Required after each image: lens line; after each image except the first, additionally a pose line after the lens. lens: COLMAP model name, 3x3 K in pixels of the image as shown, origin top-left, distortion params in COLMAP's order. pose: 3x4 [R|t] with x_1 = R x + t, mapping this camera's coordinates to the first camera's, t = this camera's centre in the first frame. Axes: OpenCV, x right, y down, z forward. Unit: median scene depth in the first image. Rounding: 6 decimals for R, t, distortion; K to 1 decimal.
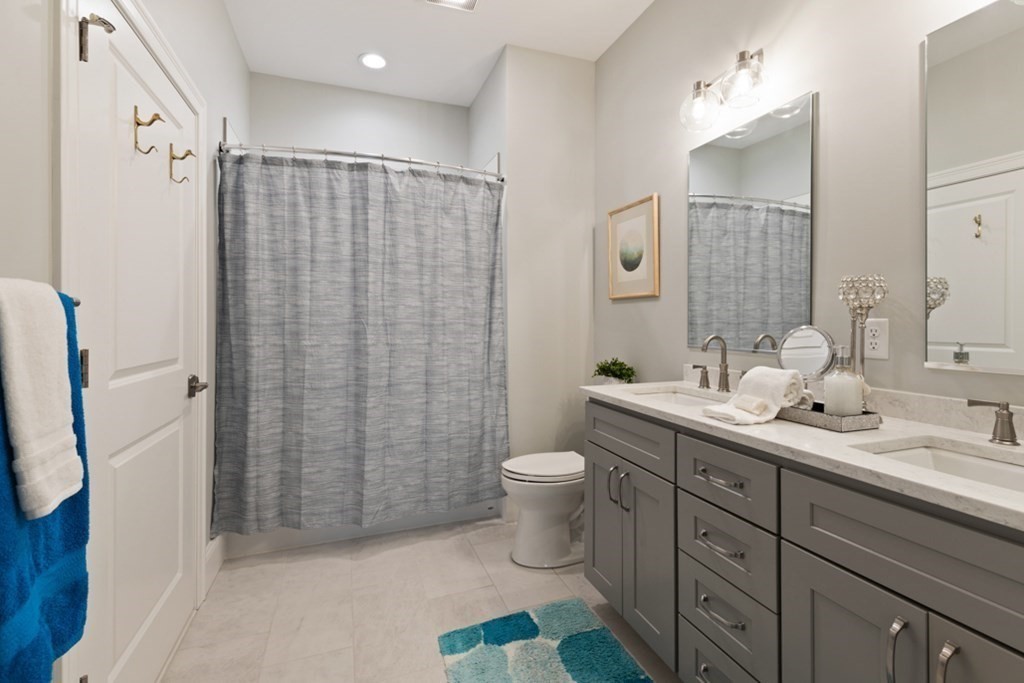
lens RADIAL K [[457.8, 0, 515.3], [0, 457.8, 341.8], [0, 0, 1]] dist [0.002301, -0.000041]
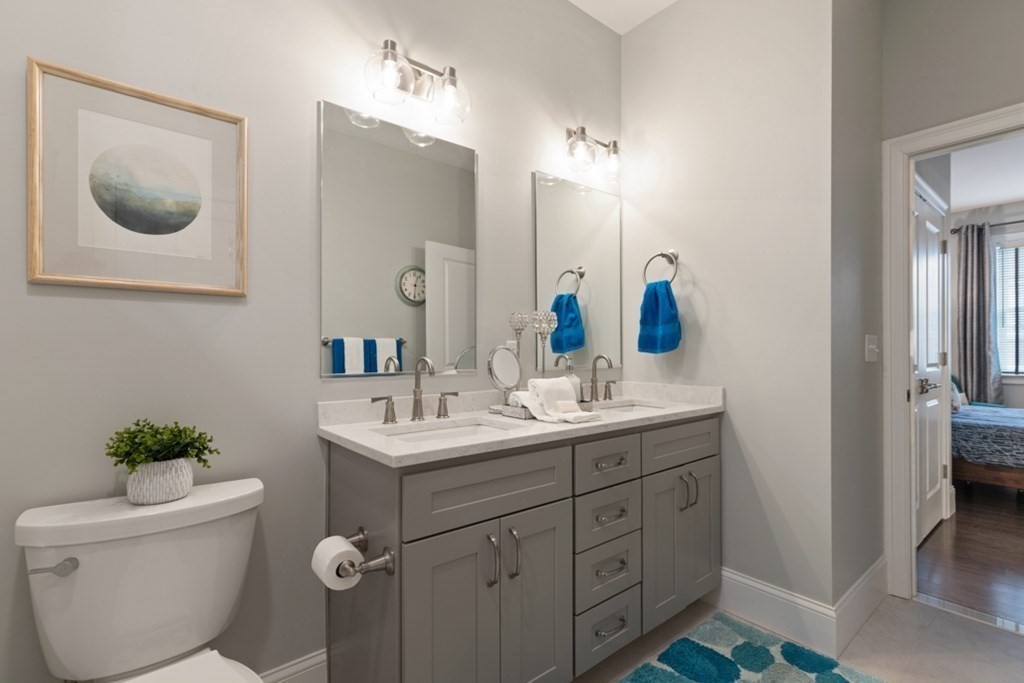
lens RADIAL K [[476.8, 0, 514.5], [0, 476.8, 362.8], [0, 0, 1]] dist [0.001037, -0.000040]
pose [[-0.333389, -0.016787, 0.942640, -0.472397], [0.045470, 0.998392, 0.033861, -0.026027], [-0.941692, 0.054151, -0.332090, 1.113561]]
